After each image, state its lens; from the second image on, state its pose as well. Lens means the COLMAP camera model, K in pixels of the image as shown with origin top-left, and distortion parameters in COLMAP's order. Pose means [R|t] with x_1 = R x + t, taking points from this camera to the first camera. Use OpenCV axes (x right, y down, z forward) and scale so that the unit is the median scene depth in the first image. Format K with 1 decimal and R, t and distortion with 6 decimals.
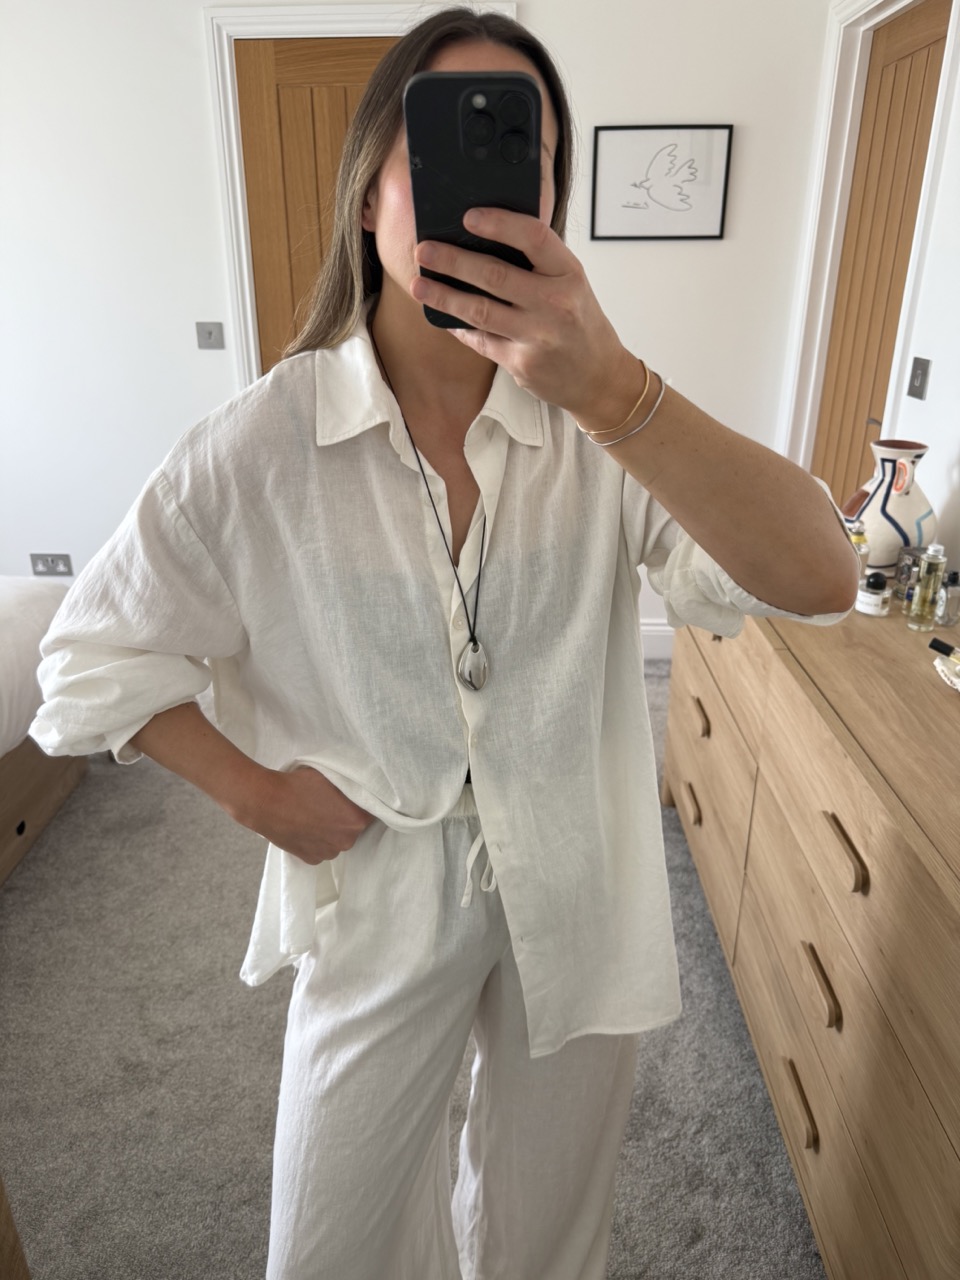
lens RADIAL K [[901.4, 0, 481.3], [0, 901.4, 647.2], [0, 0, 1]] dist [-0.003669, -0.003167]
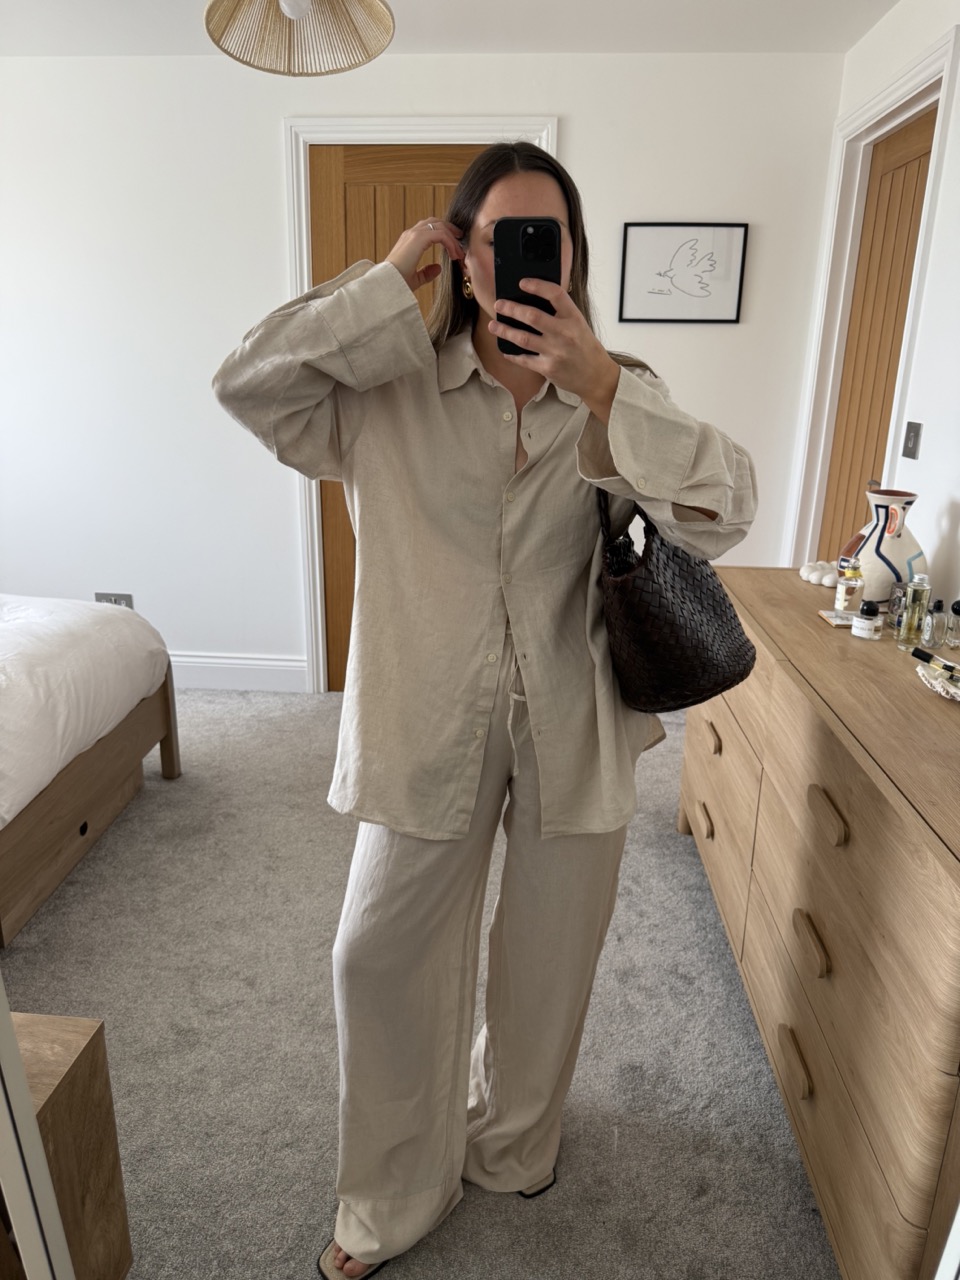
lens RADIAL K [[893.4, 0, 485.7], [0, 893.4, 644.1], [0, 0, 1]] dist [0.020028, -0.034308]
pose [[0.999358, 0.027497, -0.022973, -0.011216], [-0.029534, 0.995170, -0.093622, 0.085618], [0.020288, 0.094240, 0.995343, -0.108242]]
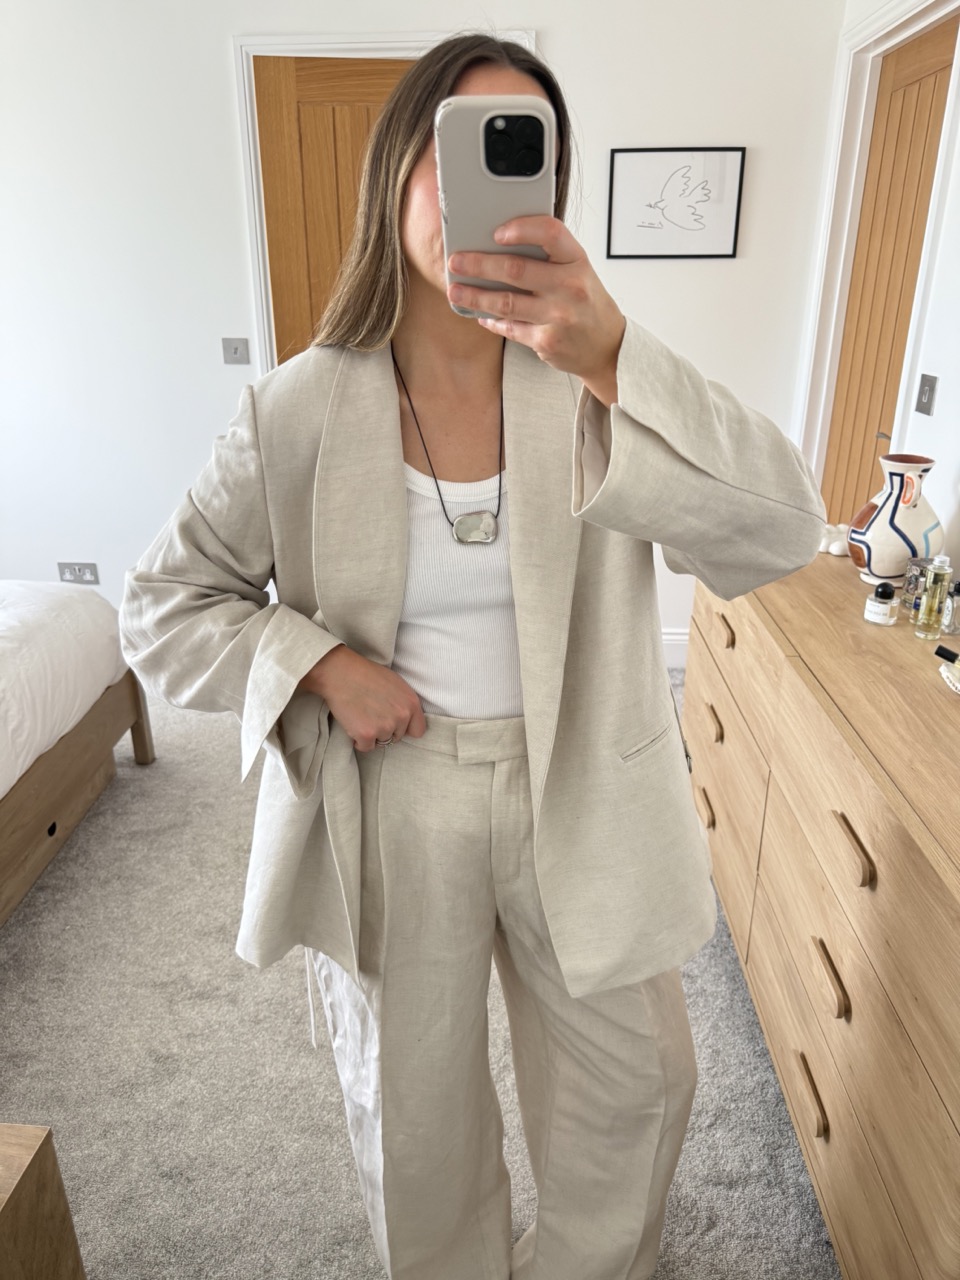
lens RADIAL K [[899.3, 0, 487.7], [0, 899.3, 644.5], [0, 0, 1]] dist [-0.002316, -0.003167]
pose [[0.999967, 0.003186, -0.007493, -0.008577], [-0.003288, 0.999901, -0.013663, 0.003558], [0.007448, 0.013688, 0.999879, -0.032245]]
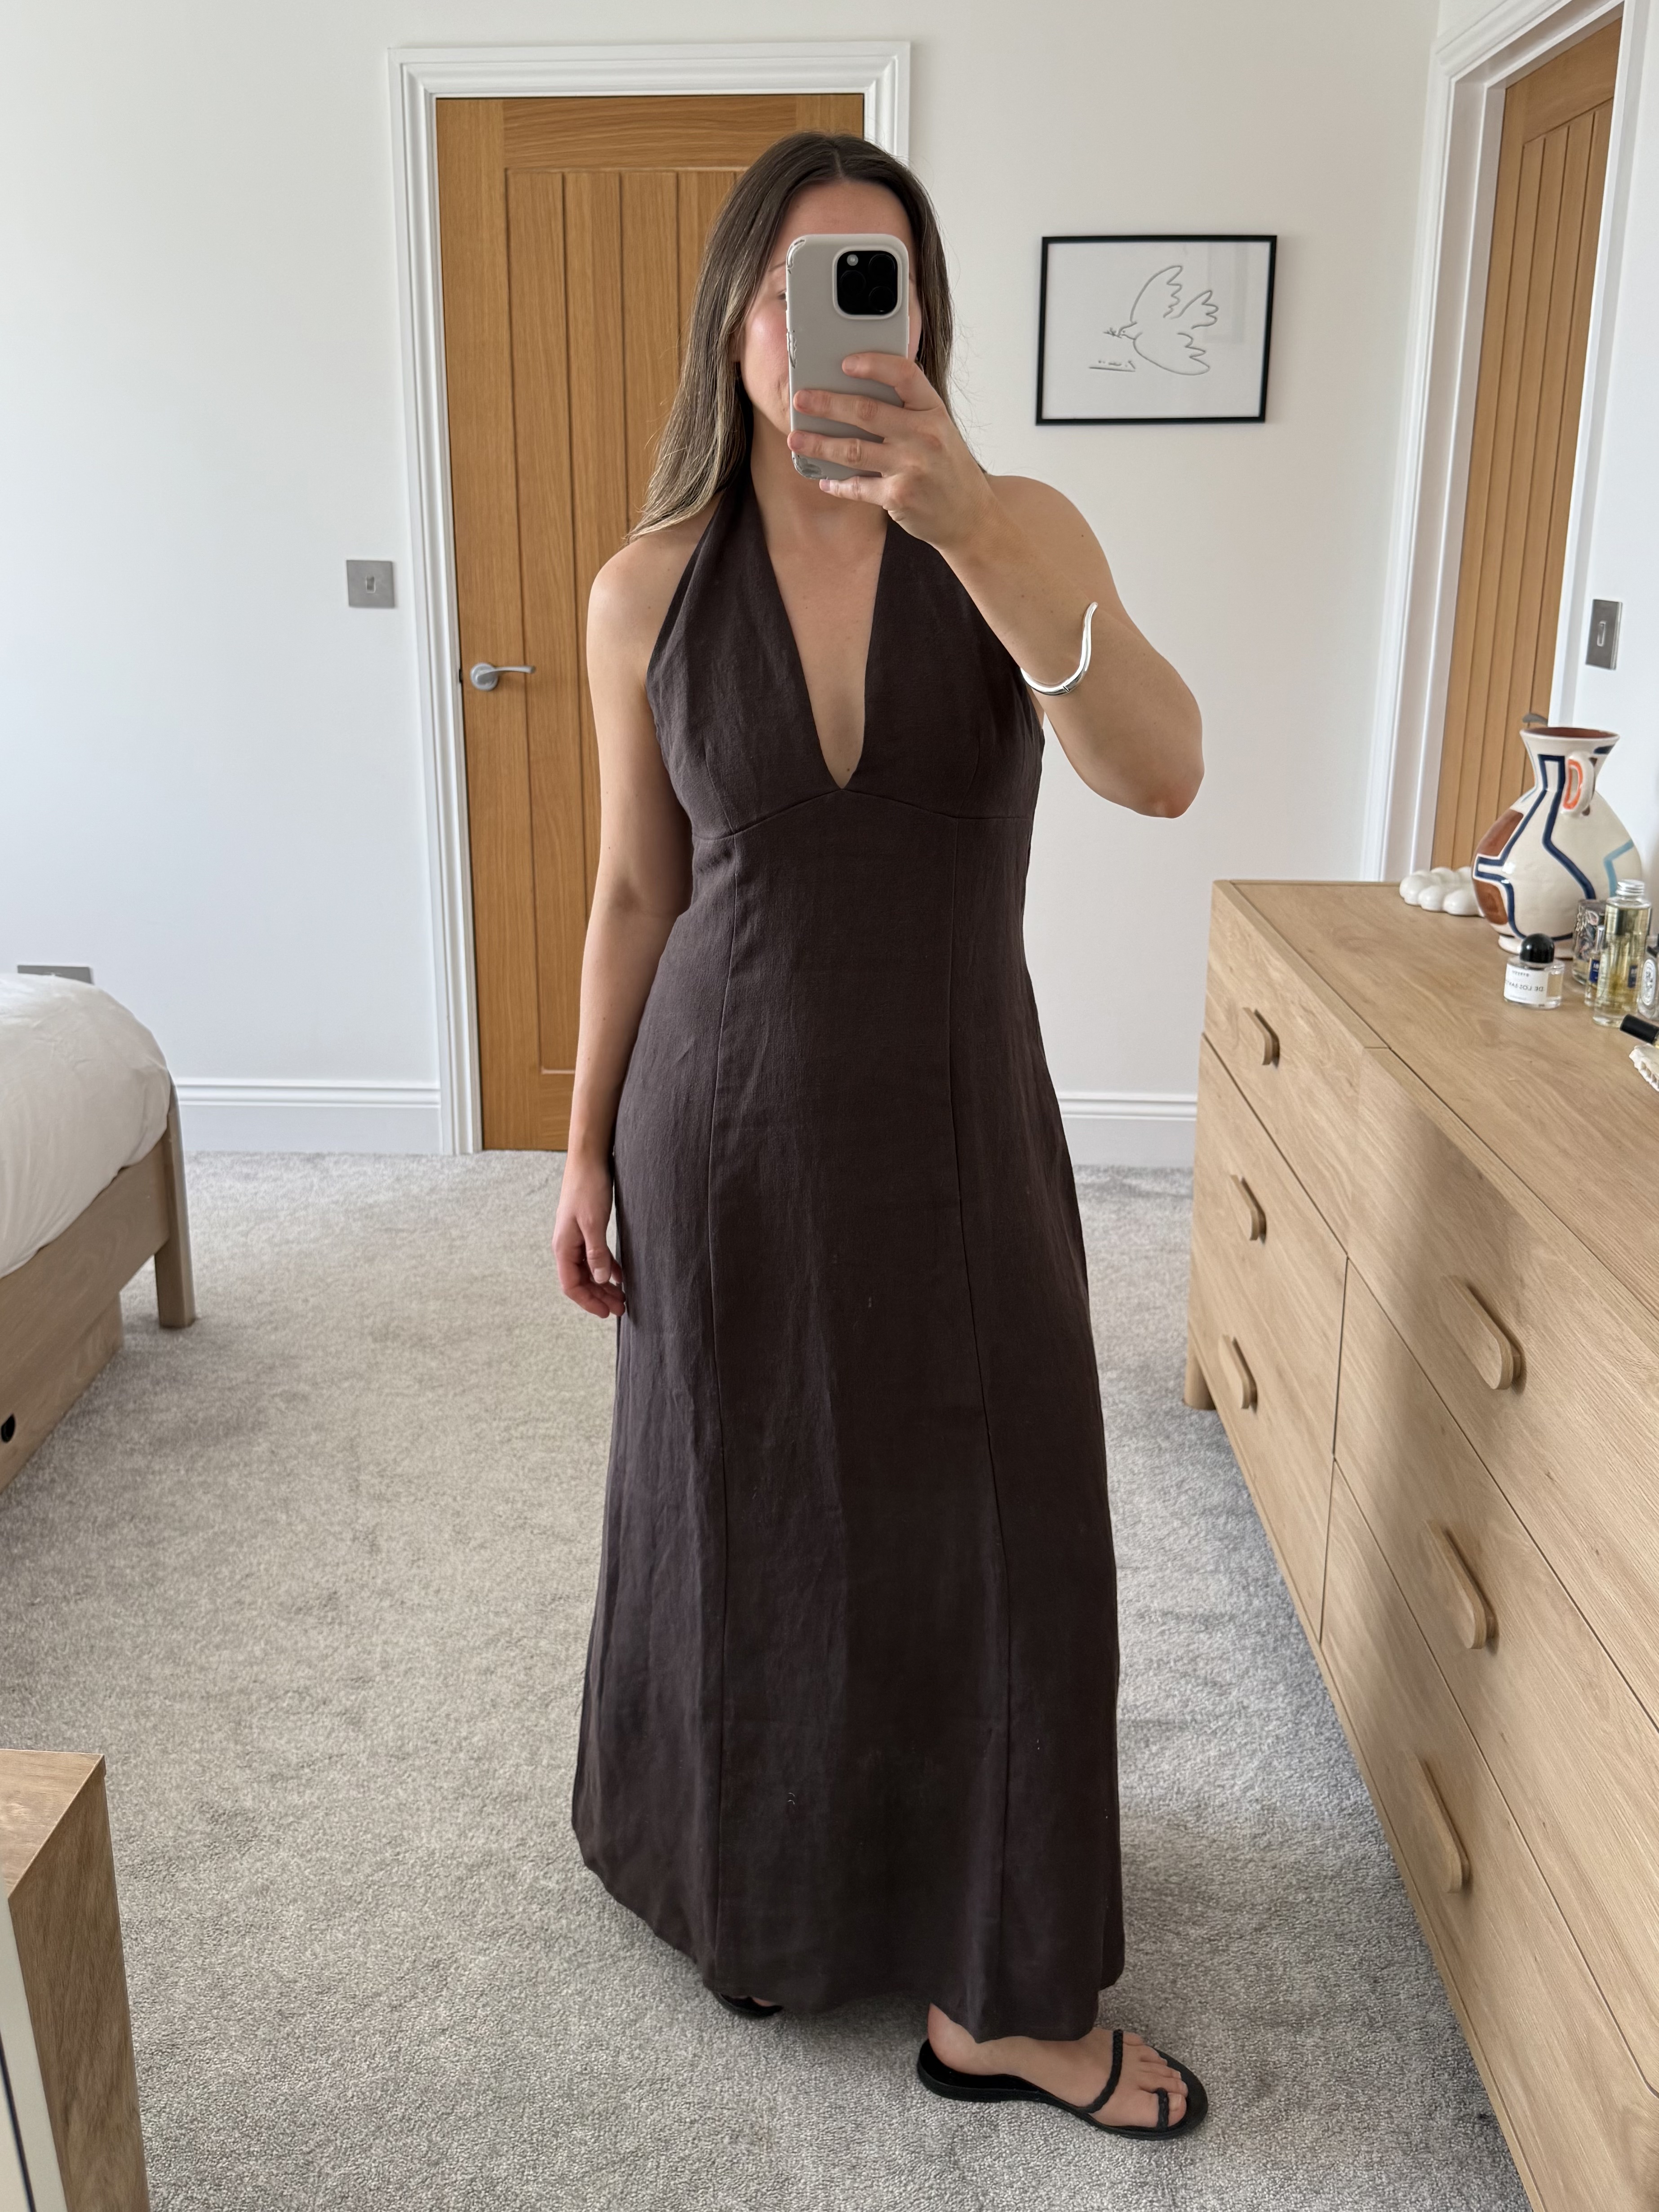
lens RADIAL K [[1791.7, 0, 821.1], [0, 1791.7, 972.7], [0, 0, 1]] dist [0.012813, -0.026065]
pose [[0.999991, 0.004171, 0.000752, -0.027670], [-0.004016, 0.989191, -0.146578, 0.110701], [-0.001355, 0.146574, 0.989199, -0.145767]]
